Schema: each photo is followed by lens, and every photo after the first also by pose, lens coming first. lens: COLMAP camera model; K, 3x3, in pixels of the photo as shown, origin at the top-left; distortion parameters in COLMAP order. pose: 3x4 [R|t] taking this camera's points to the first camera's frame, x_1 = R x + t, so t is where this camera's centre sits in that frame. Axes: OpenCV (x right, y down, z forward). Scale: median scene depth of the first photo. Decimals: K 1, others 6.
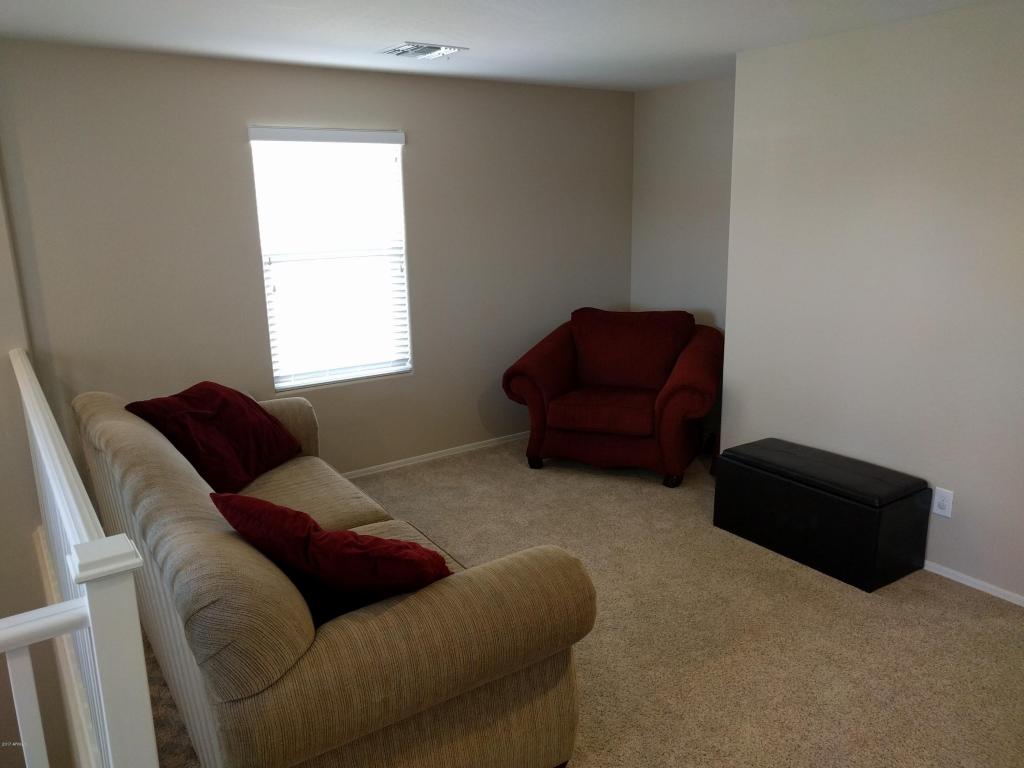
lens RADIAL K [[779.5, 0, 512.0], [0, 779.5, 384.0], [0, 0, 1]] dist [0.001481, 0.001703]
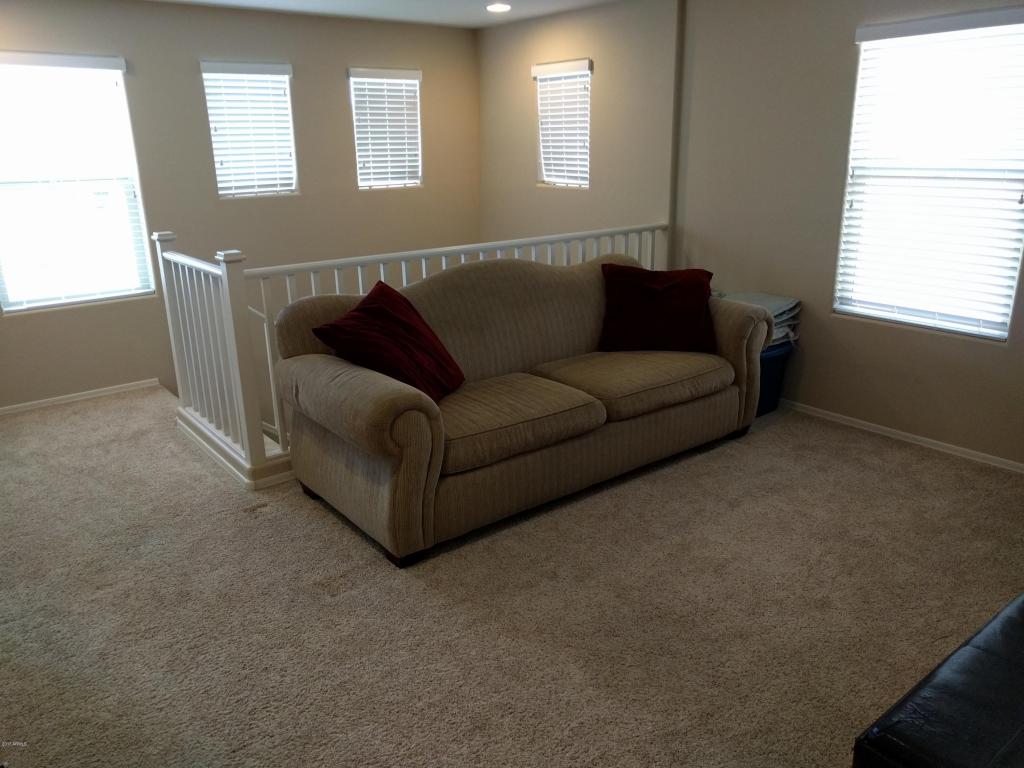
lens RADIAL K [[779.5, 0, 512.0], [0, 779.5, 384.0], [0, 0, 1]] dist [0.001481, 0.001703]
pose [[0.065785, 0.315577, -0.946617, 0.615423], [-0.215004, 0.930871, 0.295386, -0.107287], [0.974395, 0.184095, 0.129088, 0.504577]]
